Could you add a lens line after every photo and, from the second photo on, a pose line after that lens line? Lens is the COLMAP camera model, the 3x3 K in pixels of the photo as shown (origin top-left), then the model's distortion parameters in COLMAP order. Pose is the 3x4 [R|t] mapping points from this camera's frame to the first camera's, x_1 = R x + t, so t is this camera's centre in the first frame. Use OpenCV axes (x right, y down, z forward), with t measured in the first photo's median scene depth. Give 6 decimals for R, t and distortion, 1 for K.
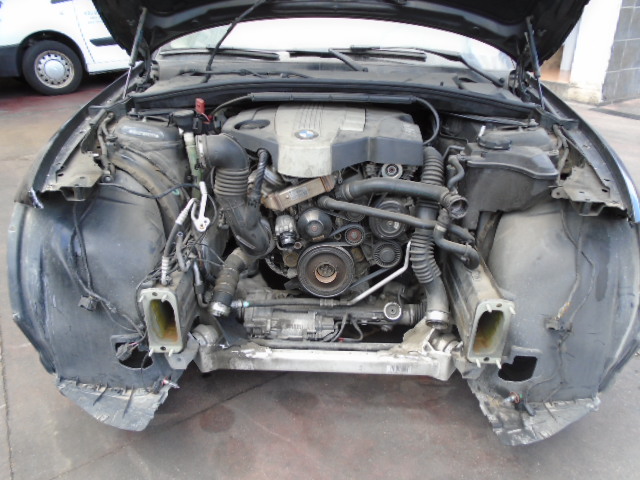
lens RADIAL K [[491.6, 0, 320.0], [0, 491.6, 240.0], [0, 0, 1]] dist [0.003201, 0.002949]
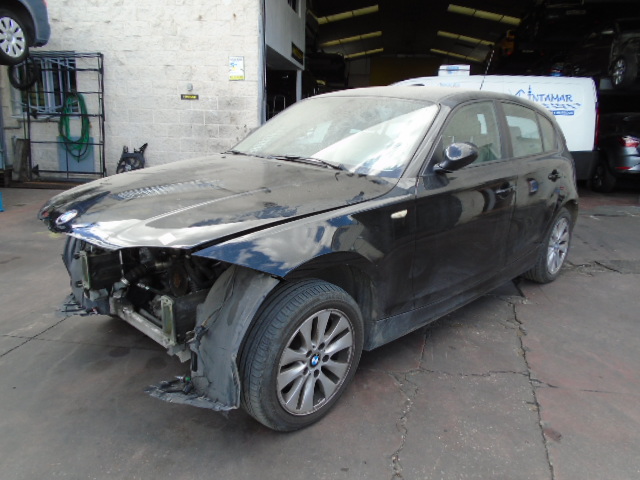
lens RADIAL K [[497.2, 0, 320.0], [0, 497.2, 240.0], [0, 0, 1]] dist [-0.014752, -0.000284]
pose [[0.734436, 0.176207, -0.655405, 1.505673], [-0.323856, 0.939657, -0.110278, -0.030418], [0.596424, 0.293249, 0.747184, 0.029356]]
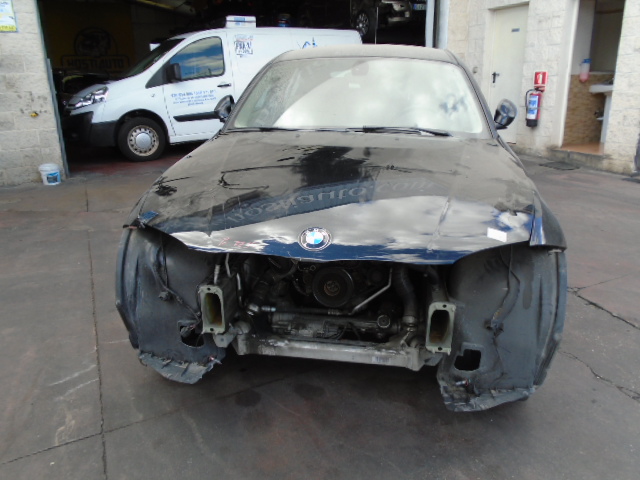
lens RADIAL K [[497.2, 0, 320.0], [0, 497.2, 240.0], [0, 0, 1]] dist [-0.014752, -0.000284]
pose [[0.992197, 0.027573, -0.121592, 0.152751], [-0.043682, 0.990302, -0.131883, 0.127724], [0.116776, 0.136165, 0.983780, -0.397391]]
